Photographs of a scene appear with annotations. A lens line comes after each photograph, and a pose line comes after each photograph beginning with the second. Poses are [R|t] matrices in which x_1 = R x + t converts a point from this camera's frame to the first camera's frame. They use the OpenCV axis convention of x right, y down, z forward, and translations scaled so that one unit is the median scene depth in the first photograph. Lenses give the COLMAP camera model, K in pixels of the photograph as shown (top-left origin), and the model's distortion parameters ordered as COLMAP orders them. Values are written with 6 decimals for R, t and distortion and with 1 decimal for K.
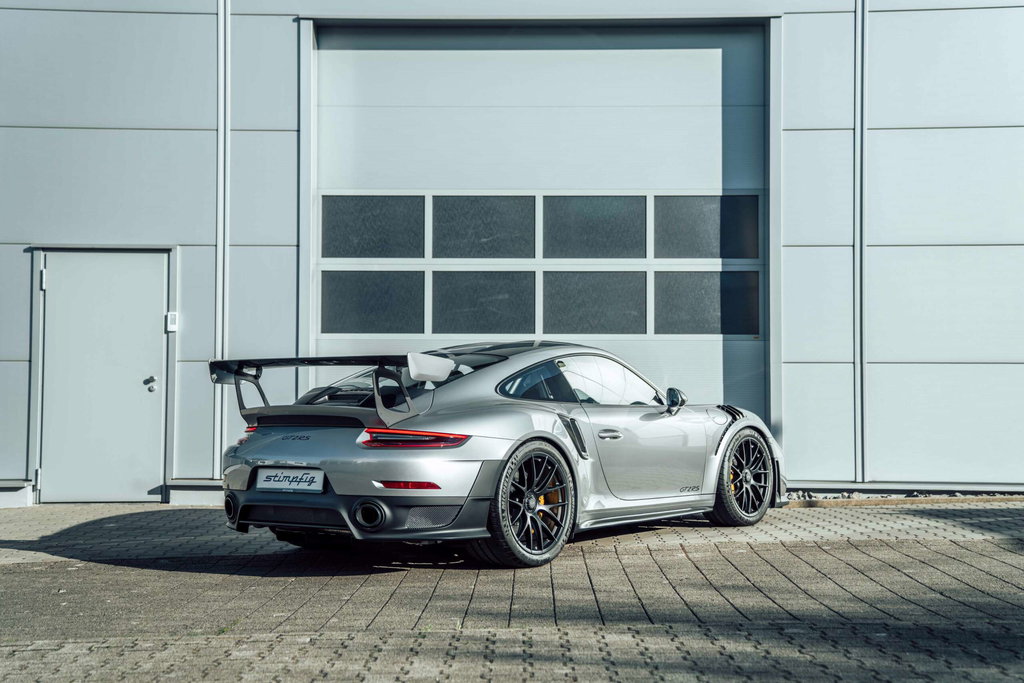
lens RADIAL K [[1443.1, 0, 512.0], [0, 1443.1, 341.5], [0, 0, 1]] dist [0.078268, 0.033393]
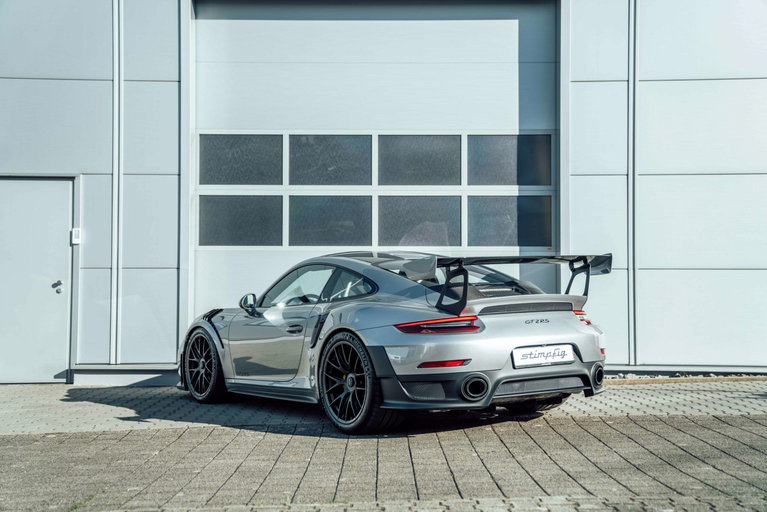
lens RADIAL K [[1082.2, 0, 383.5], [0, 1082.2, 256.0], [0, 0, 1]] dist [0.079981, 0.026411]
pose [[0.999840, -0.000775, 0.017849, 0.009698], [0.000778, 1.000000, -0.000149, 0.003481], [-0.017849, 0.000163, 0.999841, 0.071876]]
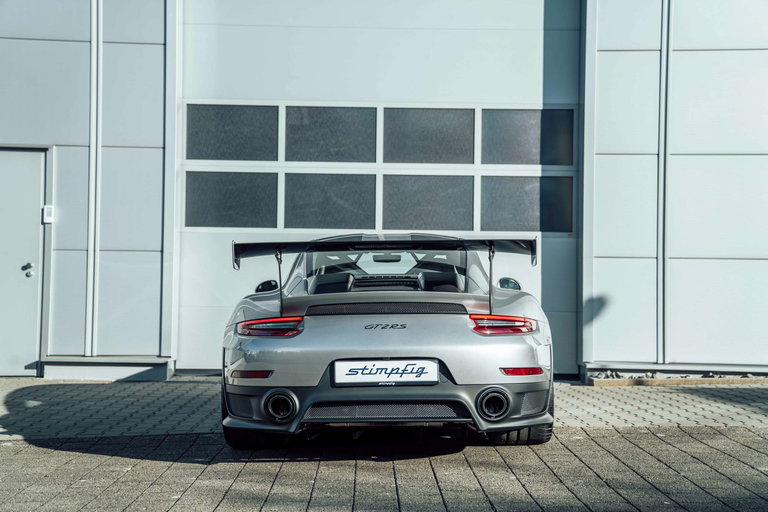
lens RADIAL K [[1082.3, 0, 384.0], [0, 1082.3, 256.0], [0, 0, 1]] dist [0.078268, 0.033393]
pose [[0.999530, 0.011191, 0.028524, -0.001188], [-0.011495, 0.999879, 0.010504, 0.006673], [-0.028403, -0.010827, 0.999538, 0.158048]]
